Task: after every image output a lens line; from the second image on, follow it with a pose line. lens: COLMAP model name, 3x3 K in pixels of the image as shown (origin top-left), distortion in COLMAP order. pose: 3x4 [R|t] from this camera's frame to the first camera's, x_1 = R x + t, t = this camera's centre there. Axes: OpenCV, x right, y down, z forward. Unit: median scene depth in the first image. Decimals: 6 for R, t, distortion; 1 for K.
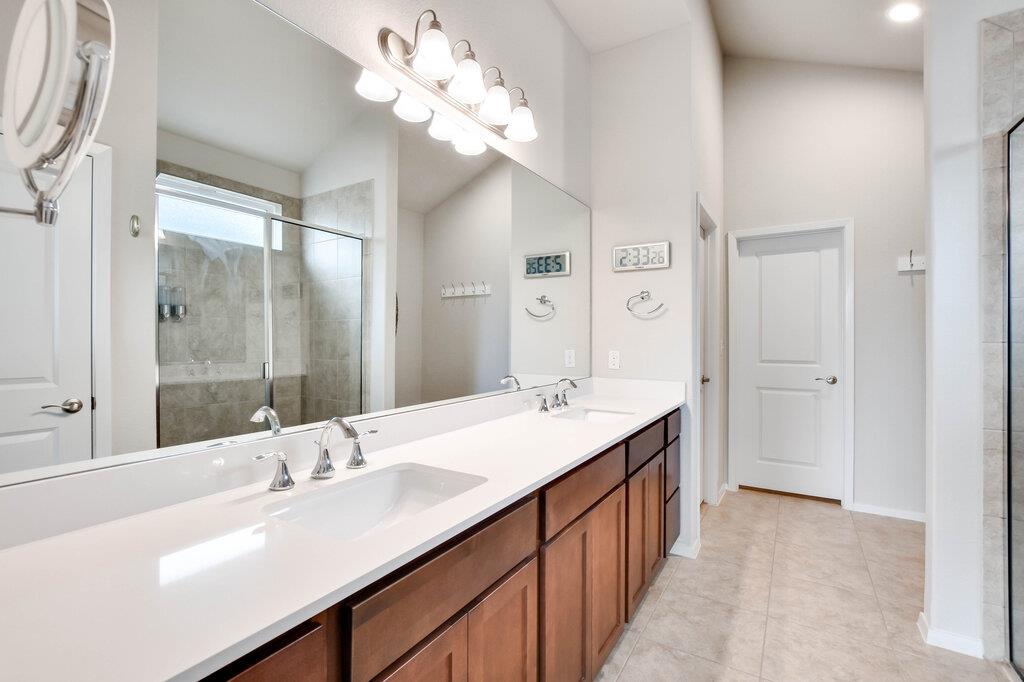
lens RADIAL K [[461.2, 0, 519.0], [0, 461.2, 350.0], [0, 0, 1]] dist [-0.015154, 0.002885]
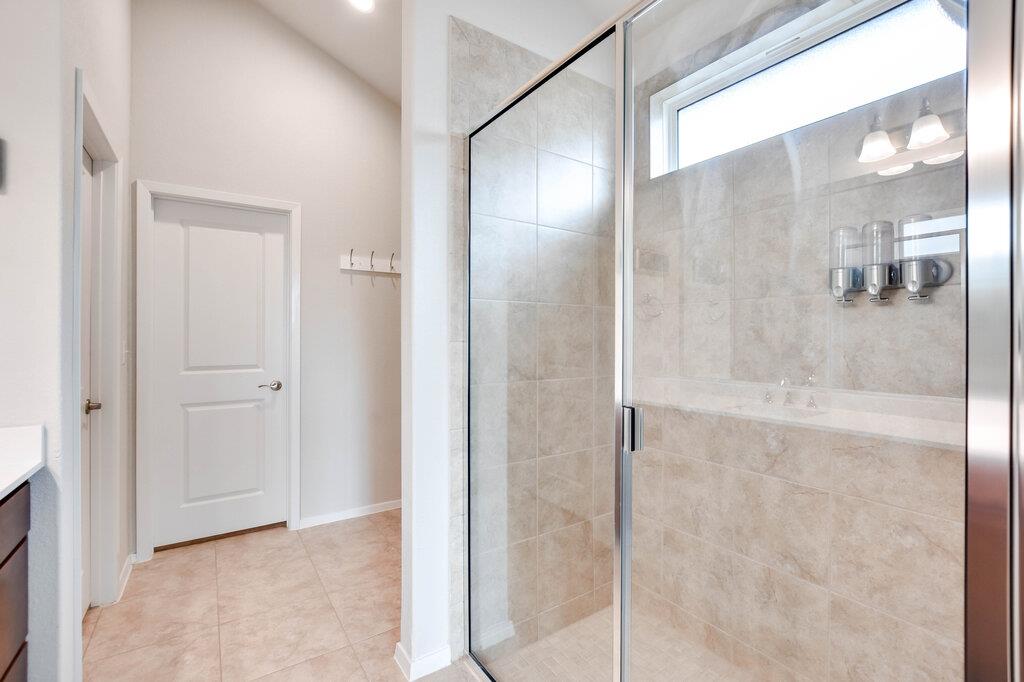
lens RADIAL K [[461.2, 0, 516.6], [0, 461.2, 328.7], [0, 0, 1]] dist [-0.015154, 0.002885]
pose [[0.424343, 0.016306, 0.905354, 0.107333], [0.022533, 0.999338, -0.028560, -0.008202], [-0.905221, 0.032520, 0.423695, 0.264490]]
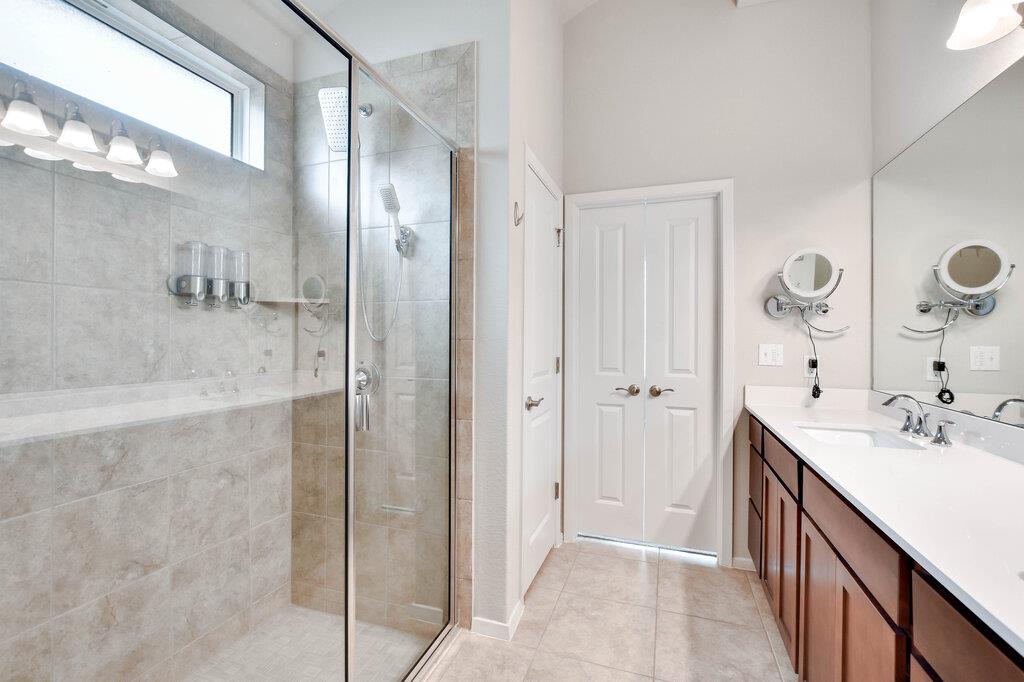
lens RADIAL K [[461.2, 0, 509.1], [0, 461.2, 340.2], [0, 0, 1]] dist [-0.015154, 0.002885]
pose [[-0.977730, -0.014366, -0.209373, 0.687451], [-0.020878, 0.999364, 0.028923, -0.033912], [0.208824, 0.032650, -0.977408, 1.202950]]
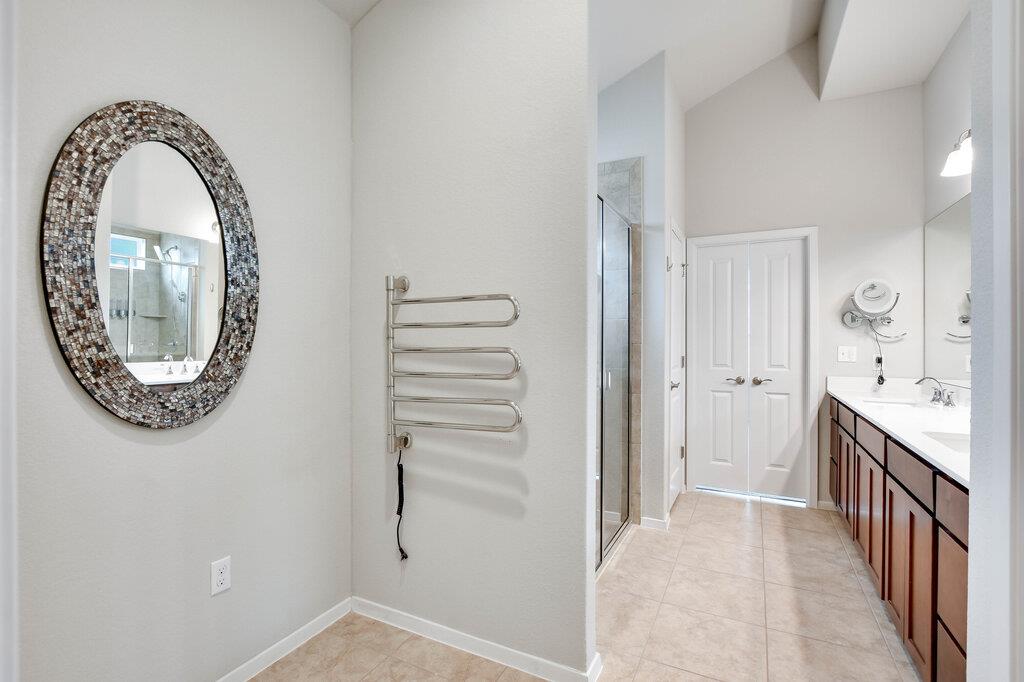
lens RADIAL K [[482.2, 0, 508.8], [0, 482.2, 346.3], [0, 0, 1]] dist [-0.013632, 0.001539]
pose [[-0.997281, -0.010601, -0.072920, 0.910191], [-0.013093, 0.999344, 0.033779, -0.040113], [0.072514, 0.034642, -0.996766, 1.521964]]
